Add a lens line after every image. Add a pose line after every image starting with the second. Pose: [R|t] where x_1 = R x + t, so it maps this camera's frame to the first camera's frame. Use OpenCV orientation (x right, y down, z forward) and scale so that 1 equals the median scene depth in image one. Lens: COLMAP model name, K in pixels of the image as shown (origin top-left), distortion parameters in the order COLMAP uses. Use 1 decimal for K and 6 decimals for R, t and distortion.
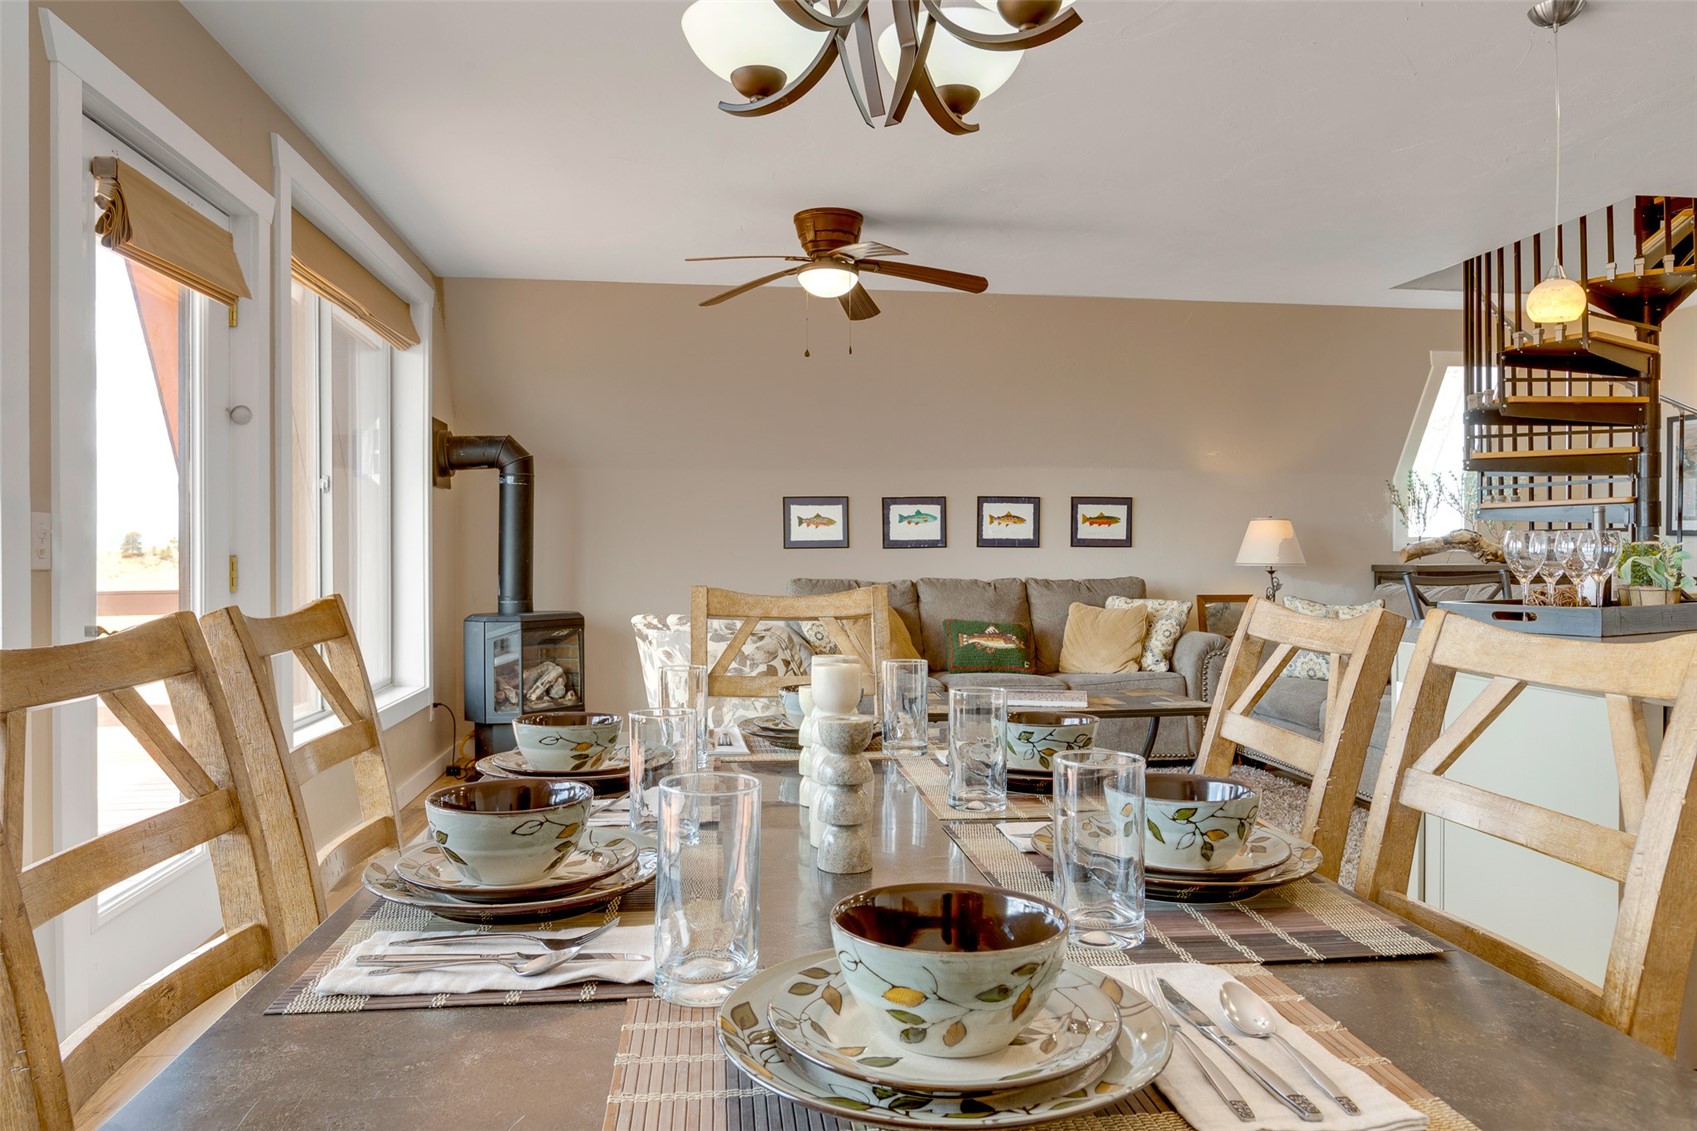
lens RADIAL K [[1175.1, 0, 944.2], [0, 1175.1, 566.8], [0, 0, 1]] dist [0.000293, 0.000401]
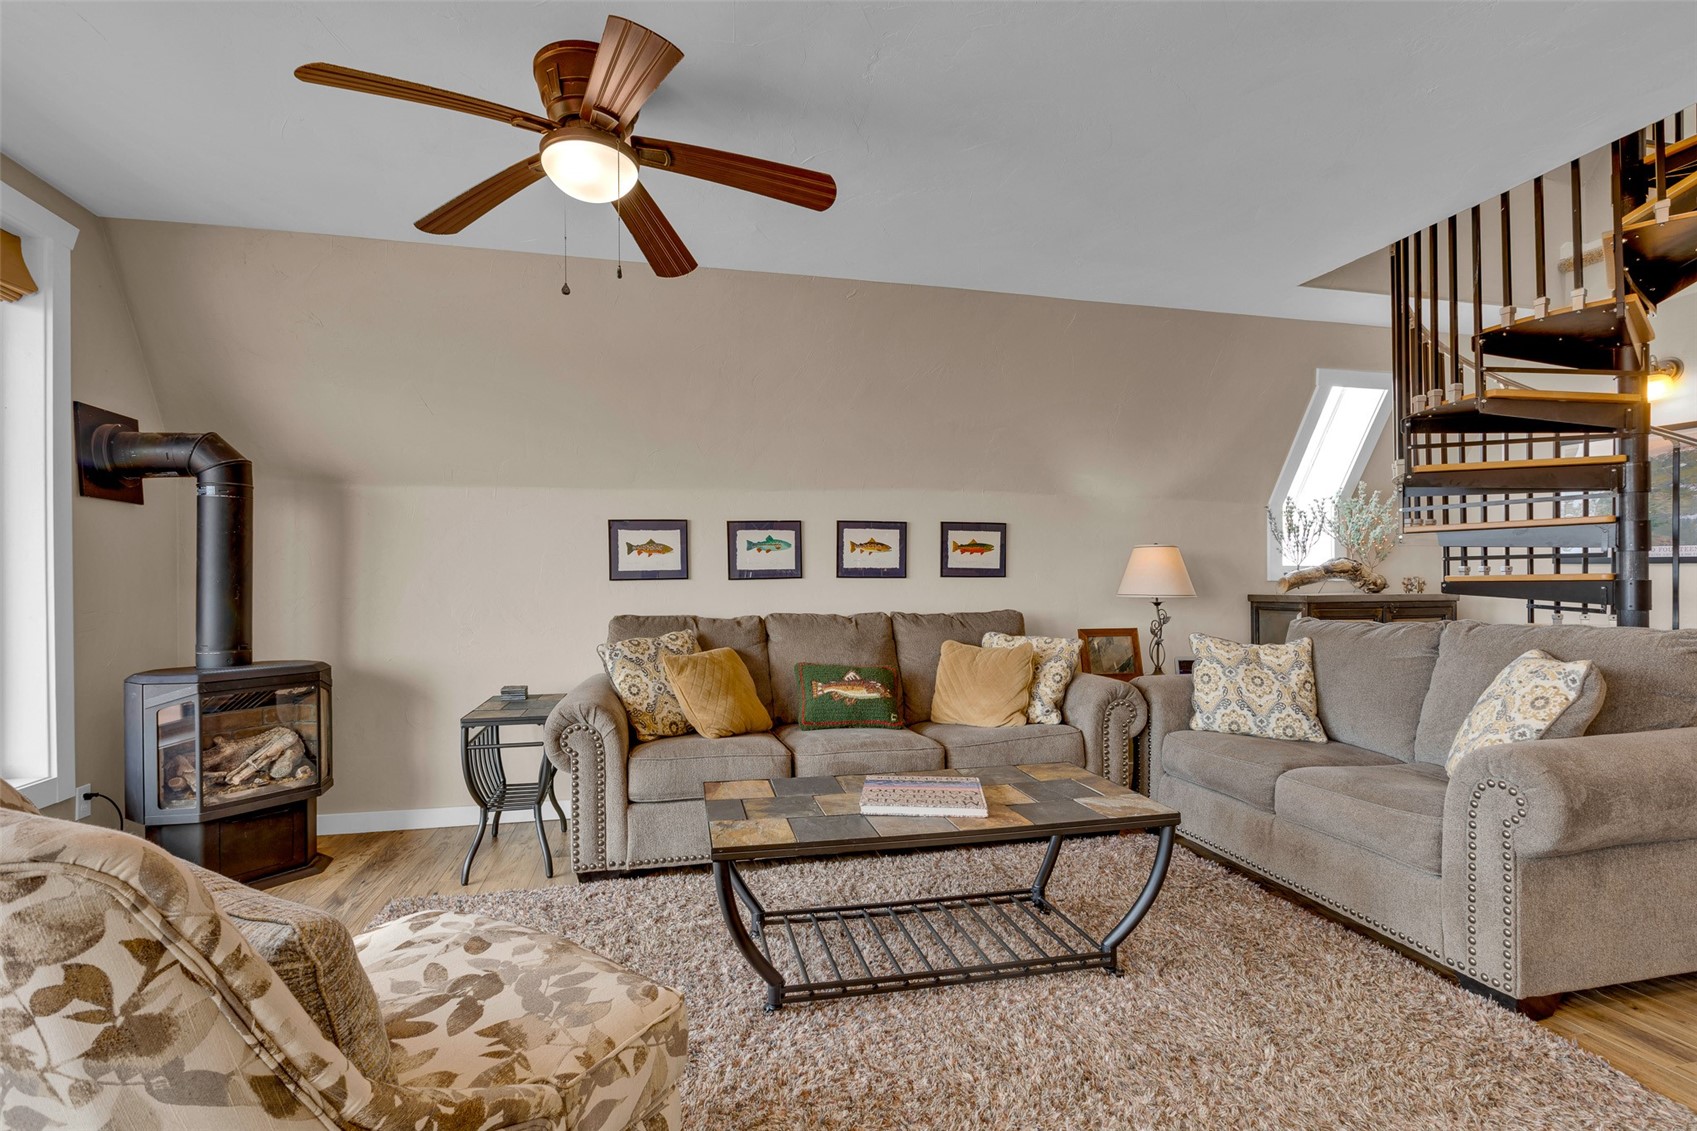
lens RADIAL K [[812.5, 0, 848.1], [0, 812.5, 583.7], [0, 0, 1]] dist [0.000233, -0.000009]
pose [[0.999807, -0.003466, 0.019335, 0.025586], [0.003635, 0.999955, -0.008713, -0.007048], [-0.019304, 0.008782, 0.999775, 0.399482]]
